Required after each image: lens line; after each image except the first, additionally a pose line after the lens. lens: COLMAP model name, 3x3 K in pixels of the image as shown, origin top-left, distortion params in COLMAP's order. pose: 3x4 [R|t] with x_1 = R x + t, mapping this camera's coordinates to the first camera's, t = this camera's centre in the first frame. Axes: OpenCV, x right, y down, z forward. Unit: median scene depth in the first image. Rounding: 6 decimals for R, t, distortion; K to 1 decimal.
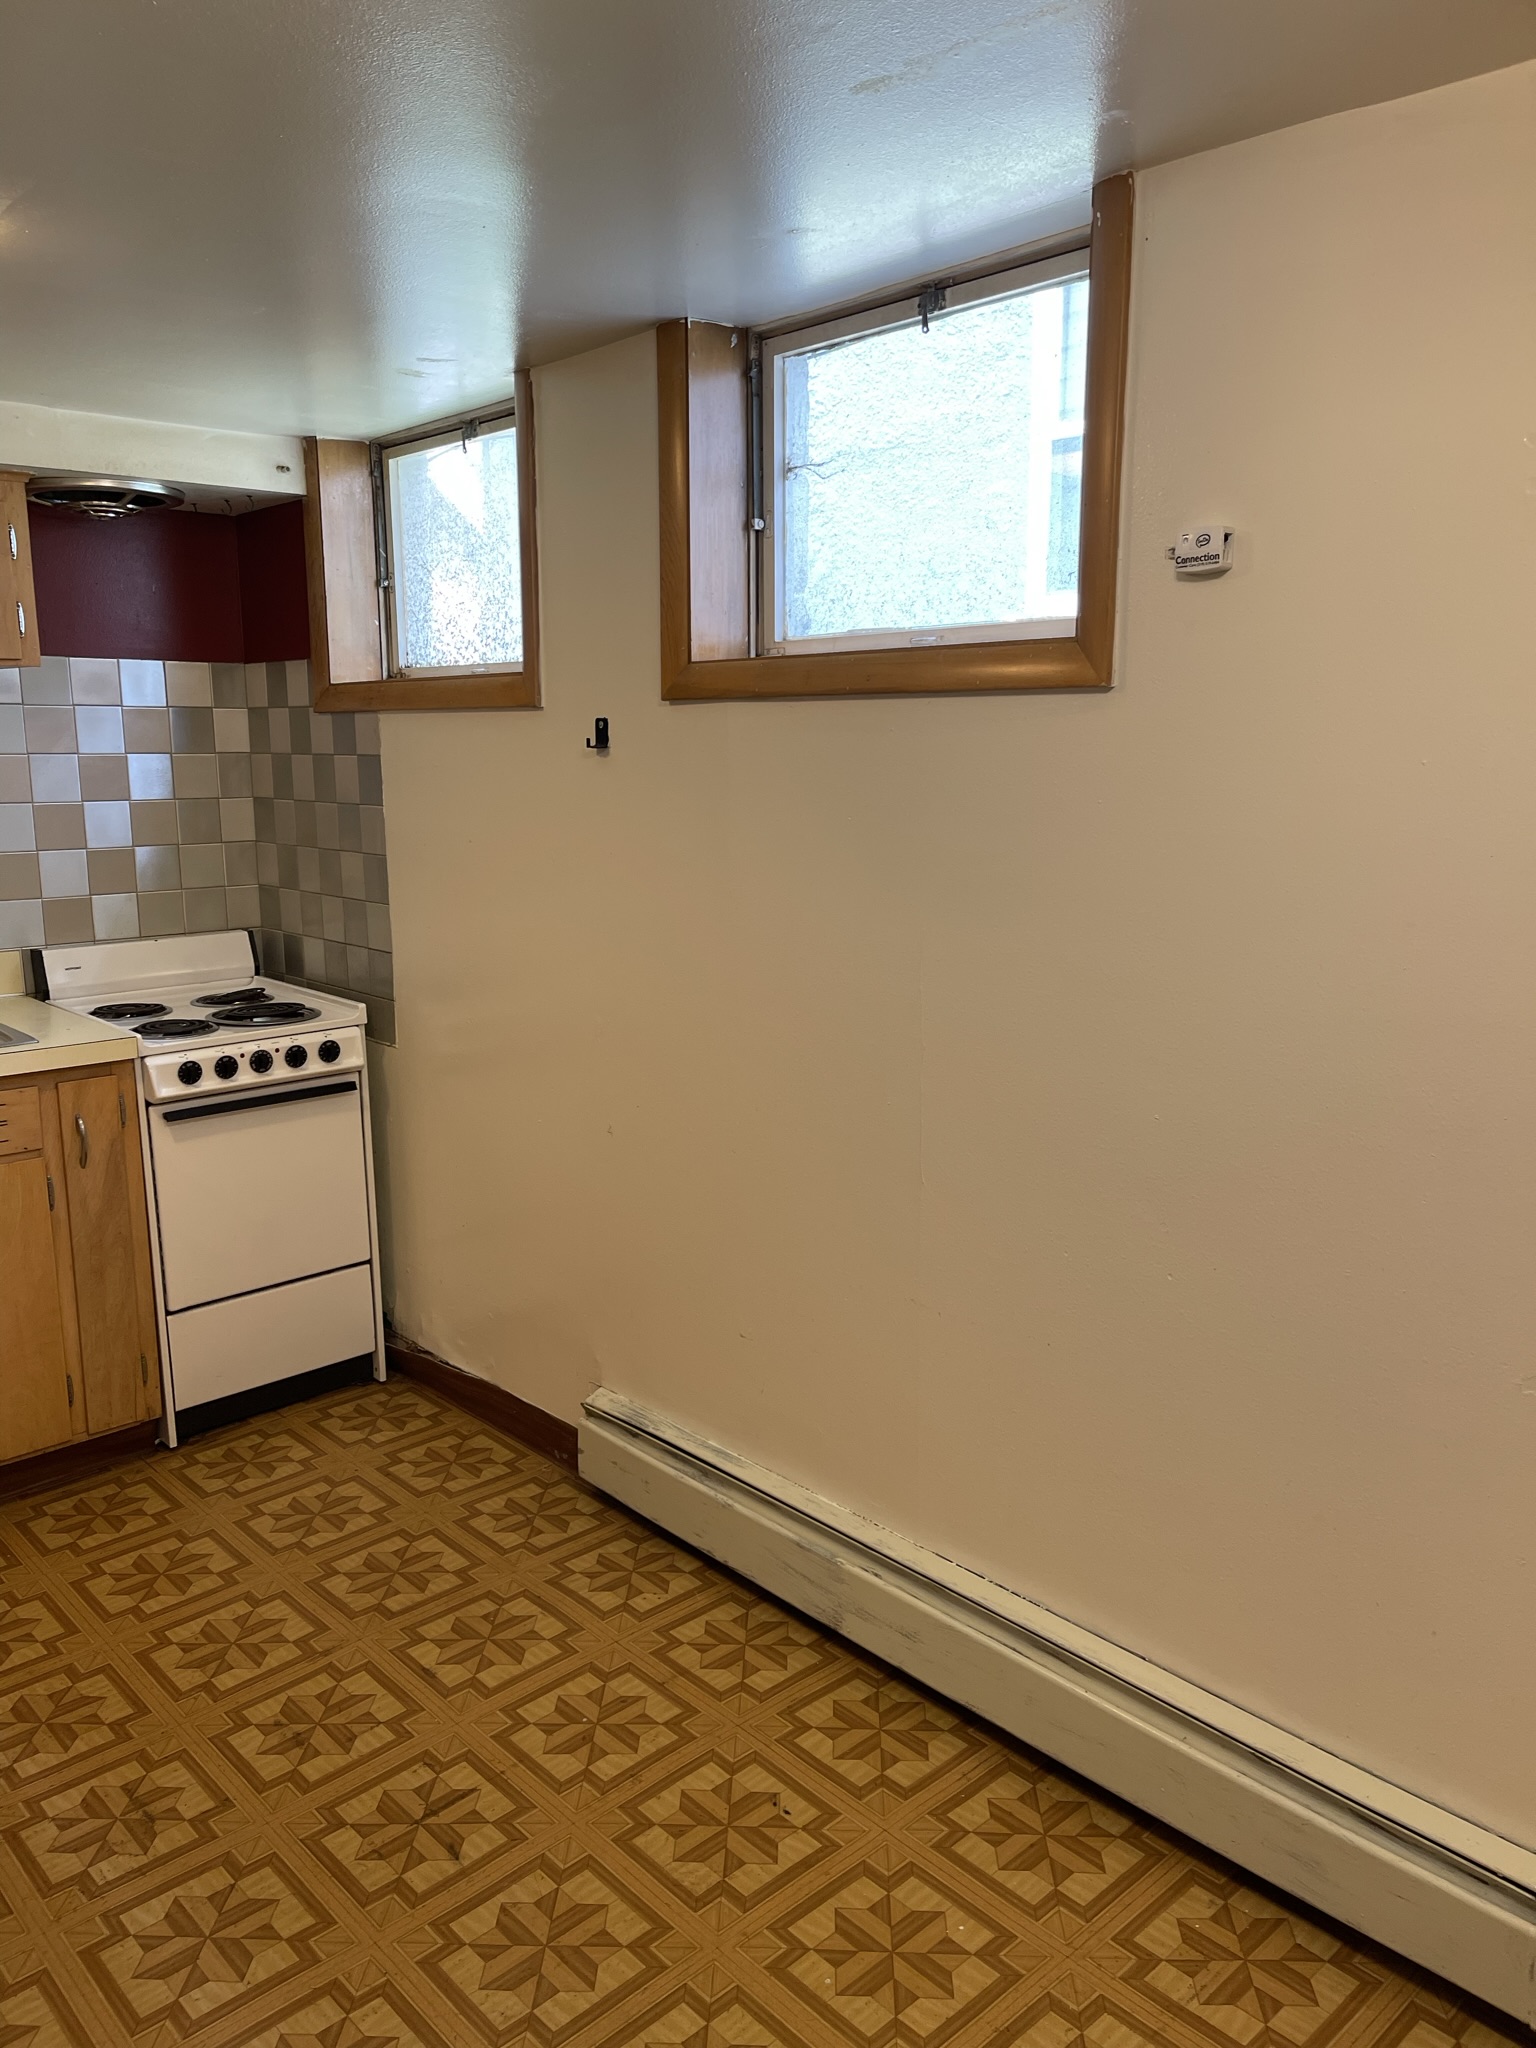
lens RADIAL K [[1536.9, 0, 759.9], [0, 1536.9, 1026.8], [0, 0, 1]] dist [0.041865, -0.067017]
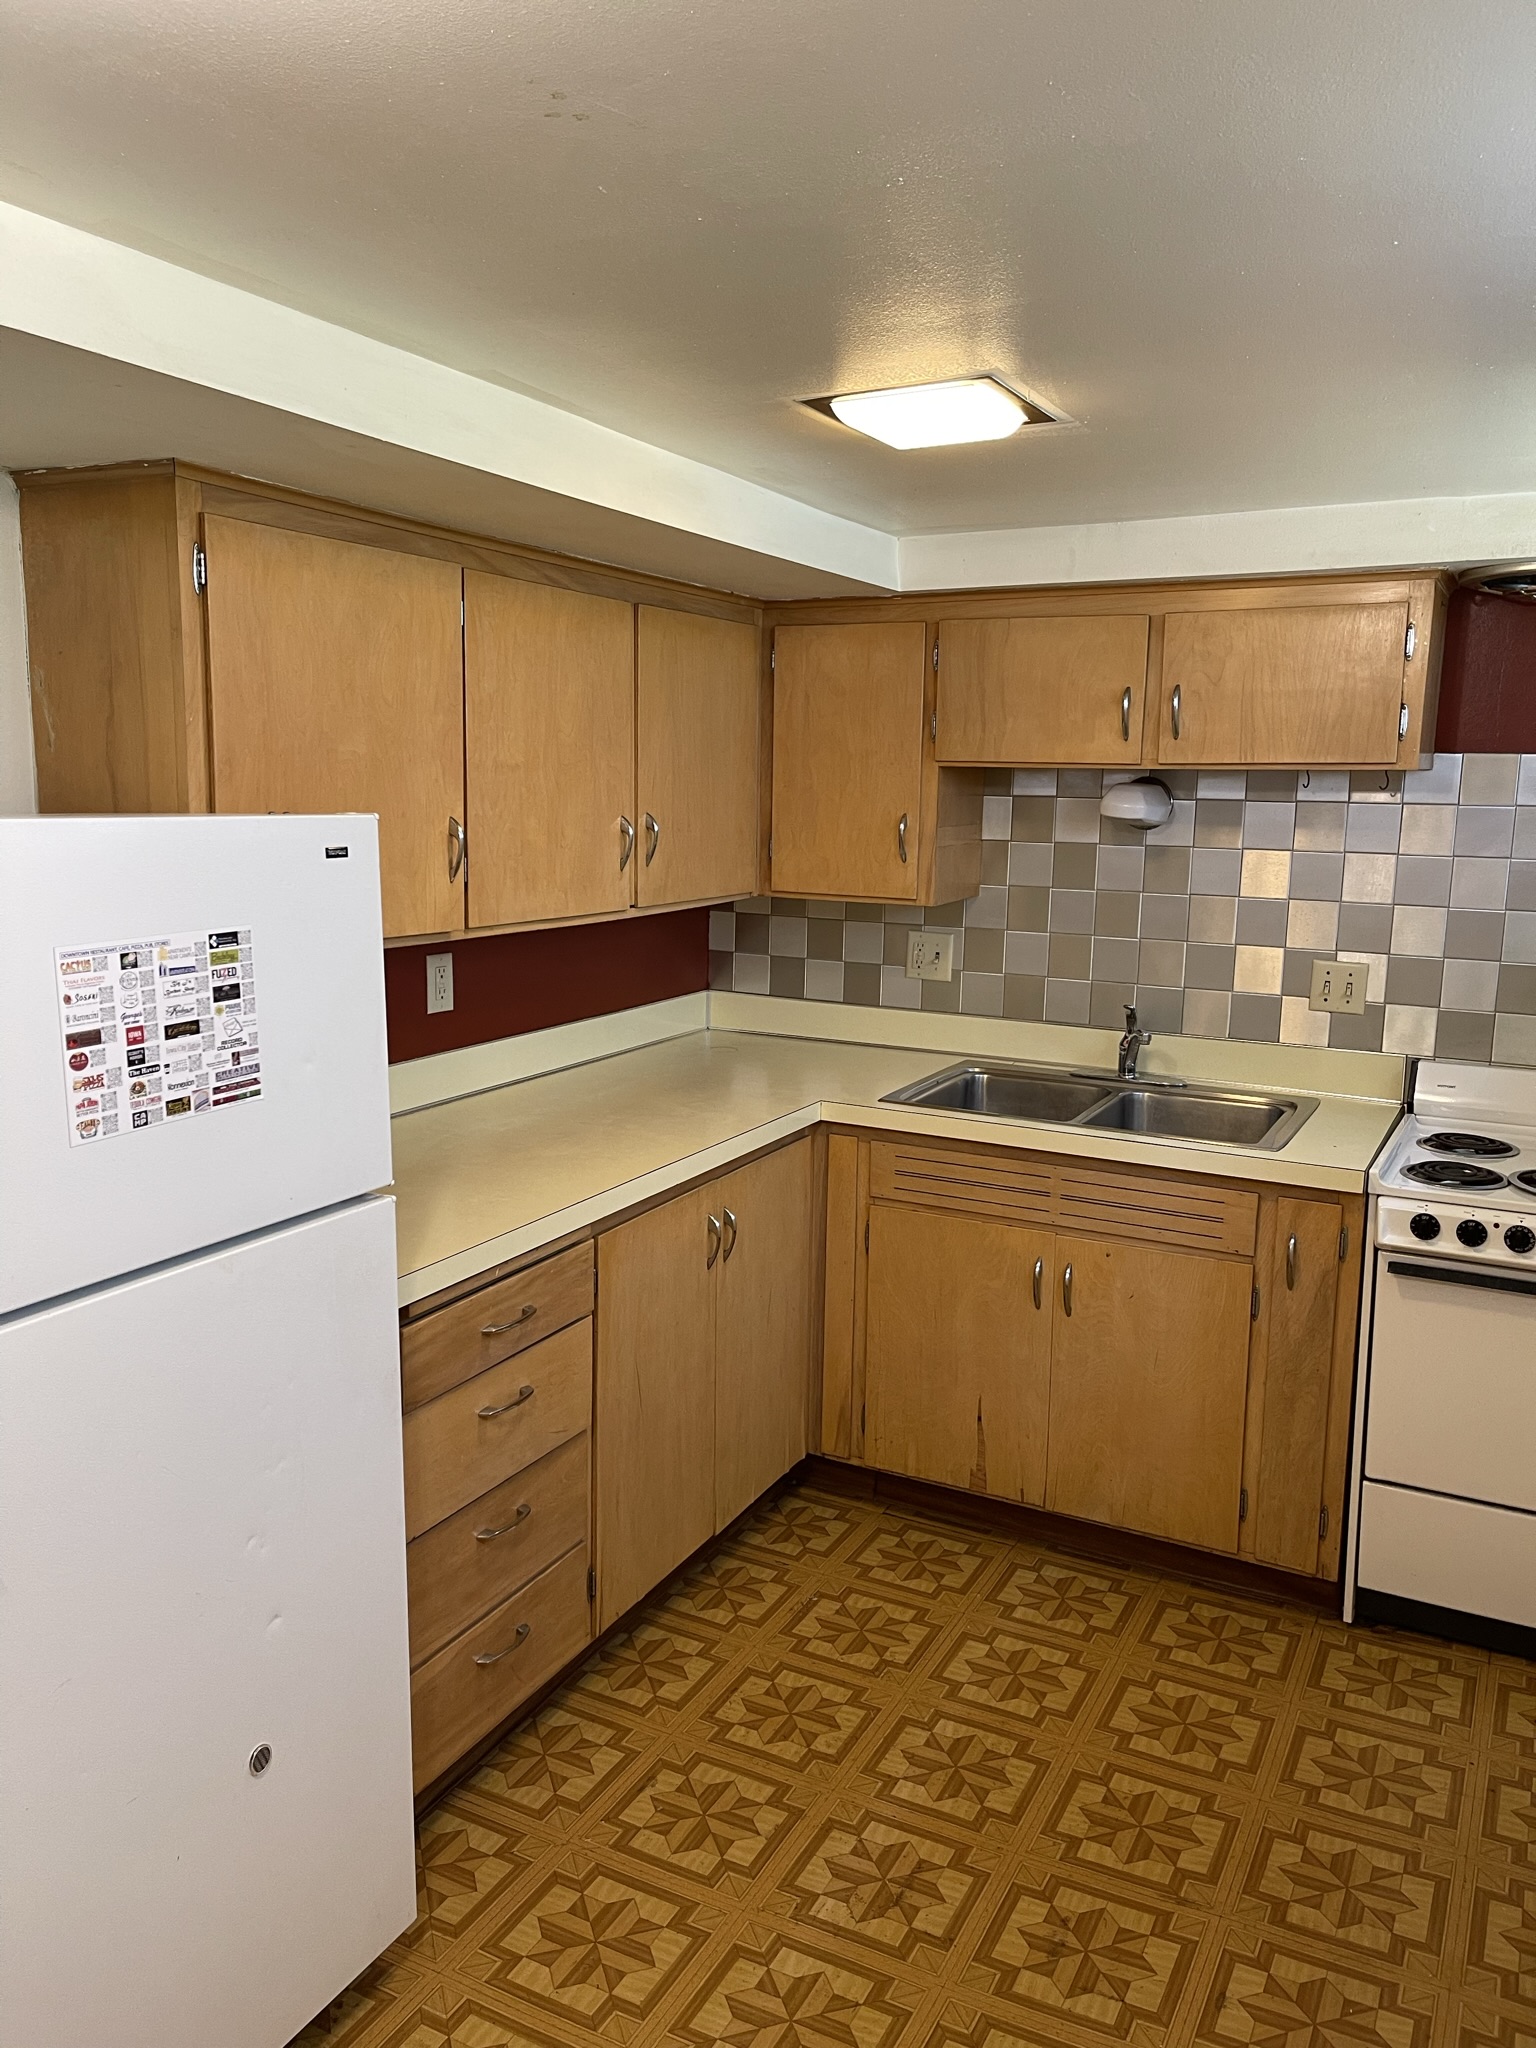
lens RADIAL K [[1536.9, 0, 768.1], [0, 1536.9, 1006.7], [0, 0, 1]] dist [0.041865, -0.067017]
pose [[0.343757, 0.152436, -0.926604, 0.307411], [-0.197769, 0.976358, 0.087252, -0.097939], [0.917997, 0.153260, 0.365777, 0.321578]]
